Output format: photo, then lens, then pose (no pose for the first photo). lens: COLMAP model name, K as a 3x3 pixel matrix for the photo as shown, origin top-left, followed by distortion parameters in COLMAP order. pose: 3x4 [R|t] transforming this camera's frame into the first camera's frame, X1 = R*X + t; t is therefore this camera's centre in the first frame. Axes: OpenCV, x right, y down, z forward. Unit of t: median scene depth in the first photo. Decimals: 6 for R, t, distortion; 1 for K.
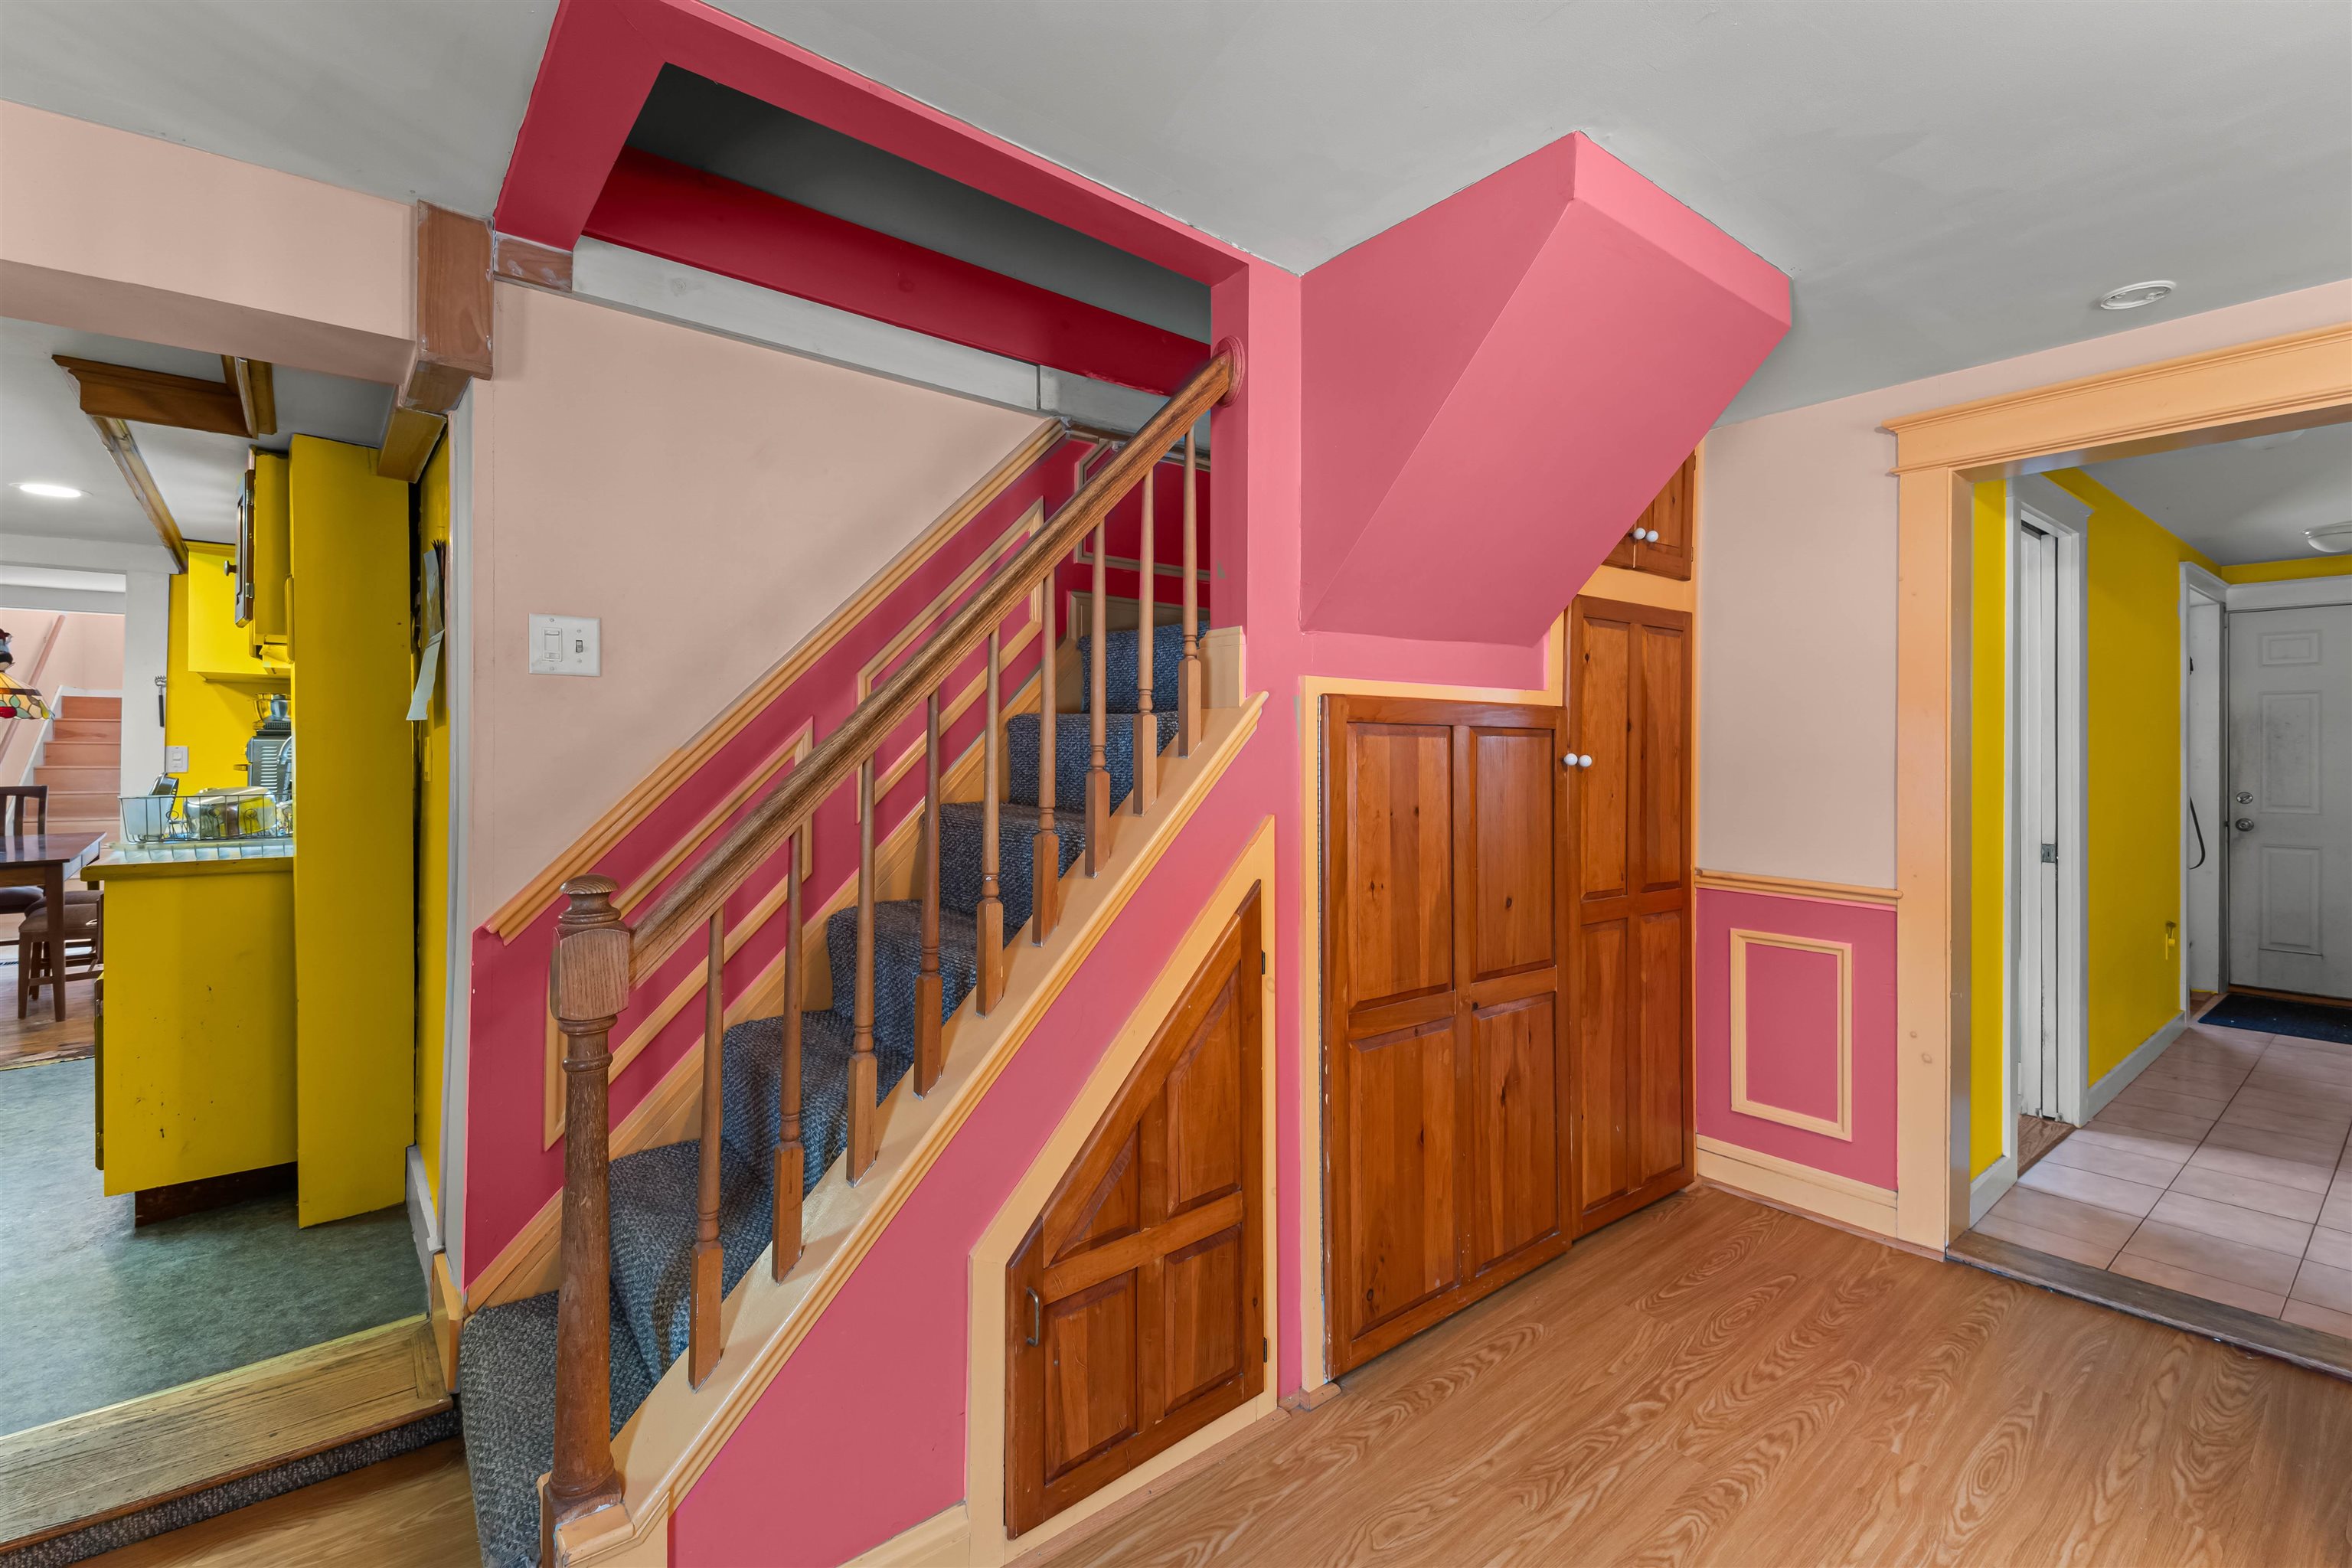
lens RADIAL K [[1033.0, 0, 1180.4], [0, 1033.0, 756.3], [0, 0, 1]] dist [0.026911, -0.017573]
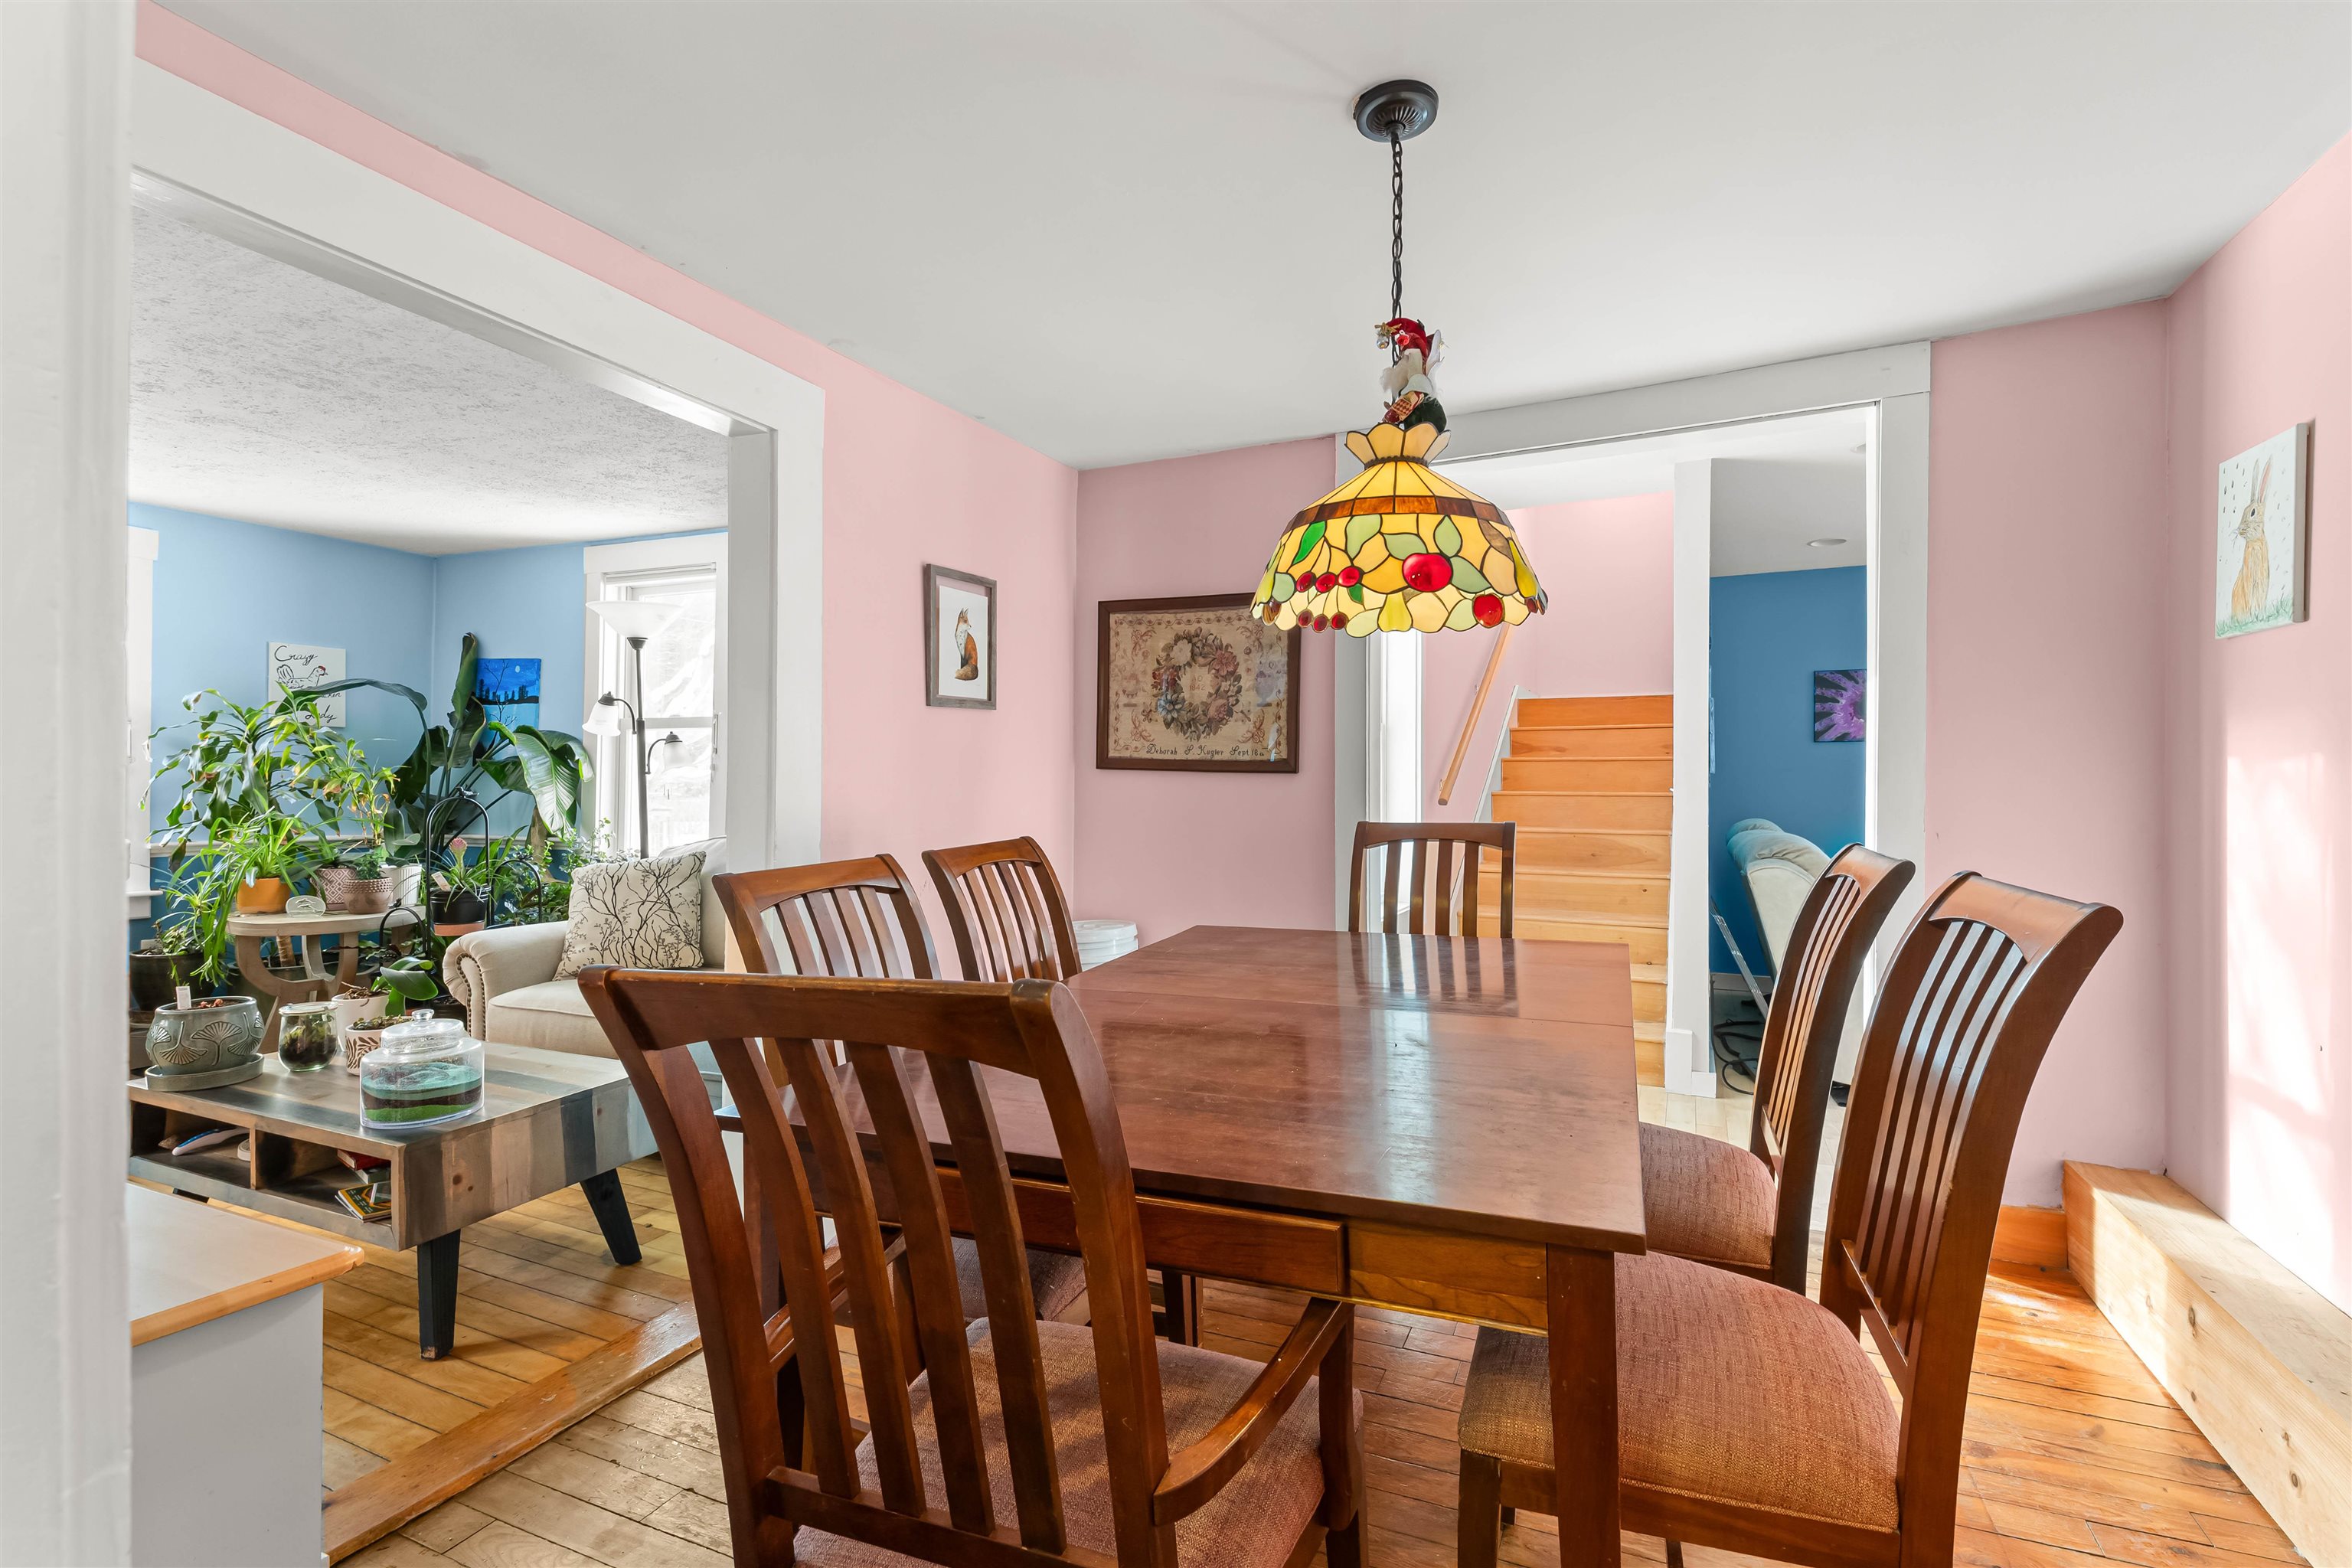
lens RADIAL K [[1075.5, 0, 1176.0], [0, 1075.5, 784.0], [0, 0, 1]] dist [0.000315, -0.000045]
pose [[0.436003, -0.005500, -0.899928, -0.879162], [-0.000717, 0.999979, -0.006459, 0.017309], [0.899945, 0.003462, 0.435990, 0.795831]]
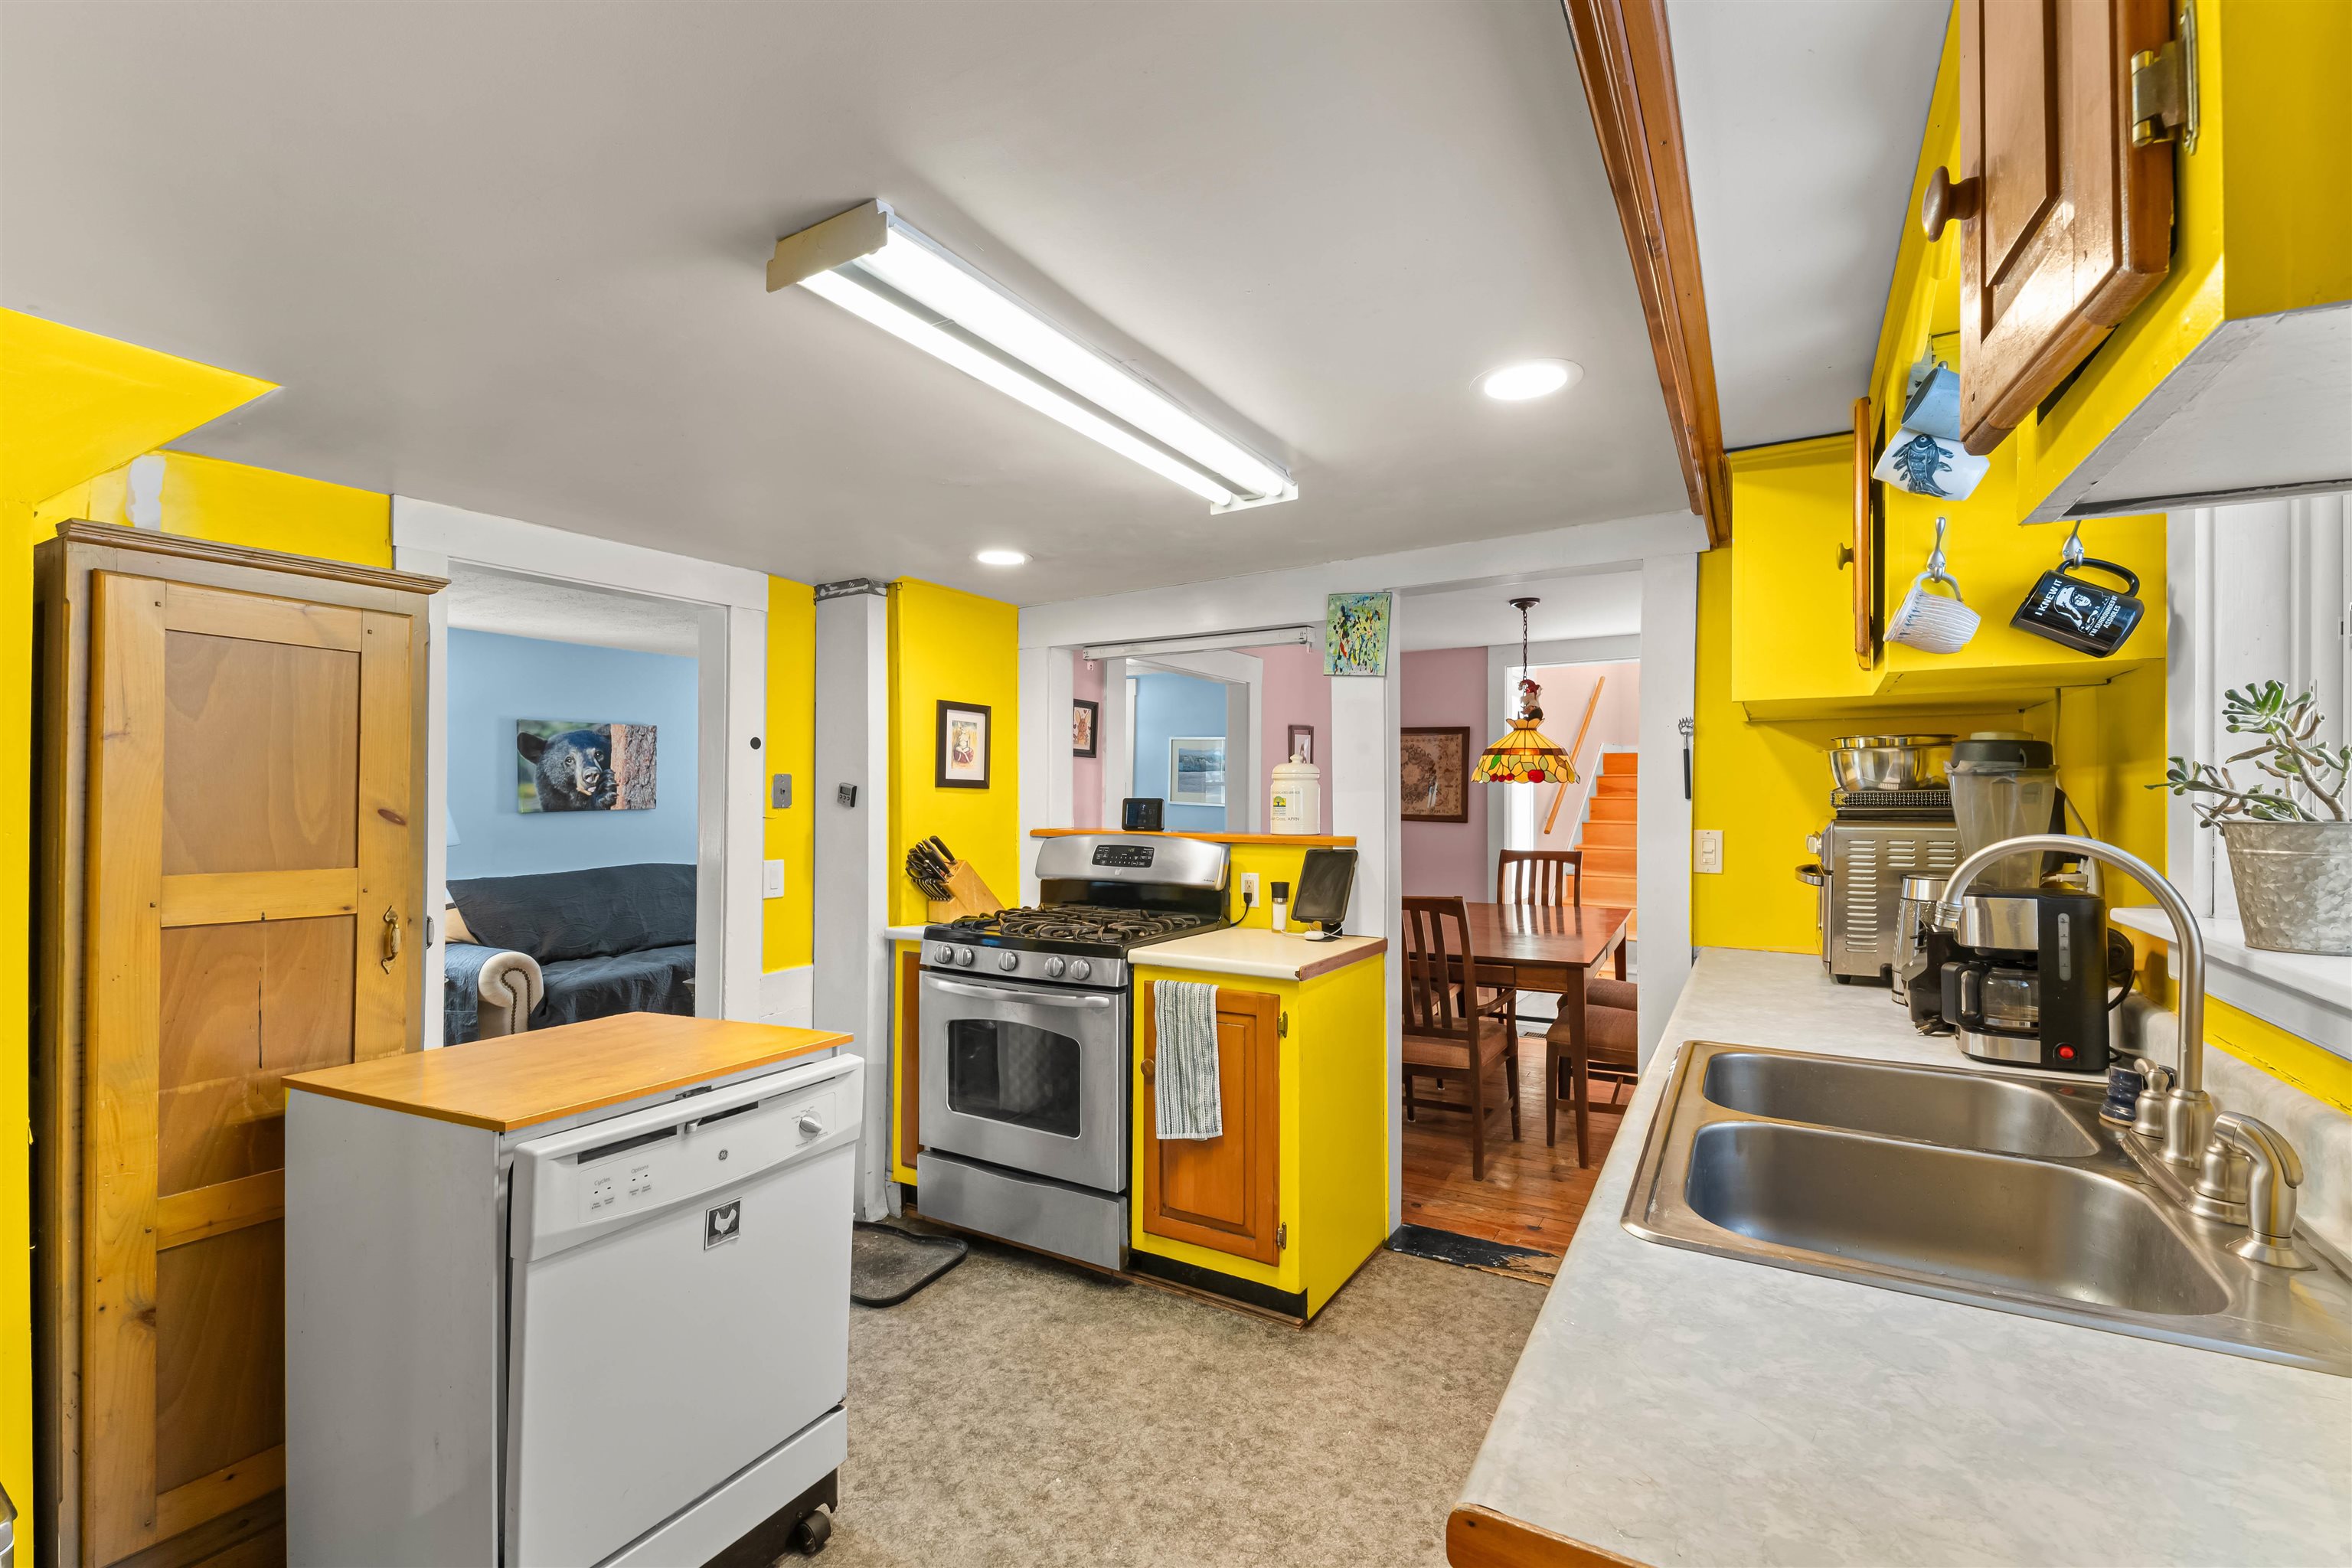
lens RADIAL K [[1010.8, 0, 1184.5], [0, 1010.8, 769.8], [0, 0, 1]] dist [0.025322, -0.000217]
pose [[0.338321, -0.021056, -0.940795, -0.428284], [-0.005816, 0.999684, -0.024465, -0.024704], [0.941013, 0.013749, 0.338092, 0.432418]]
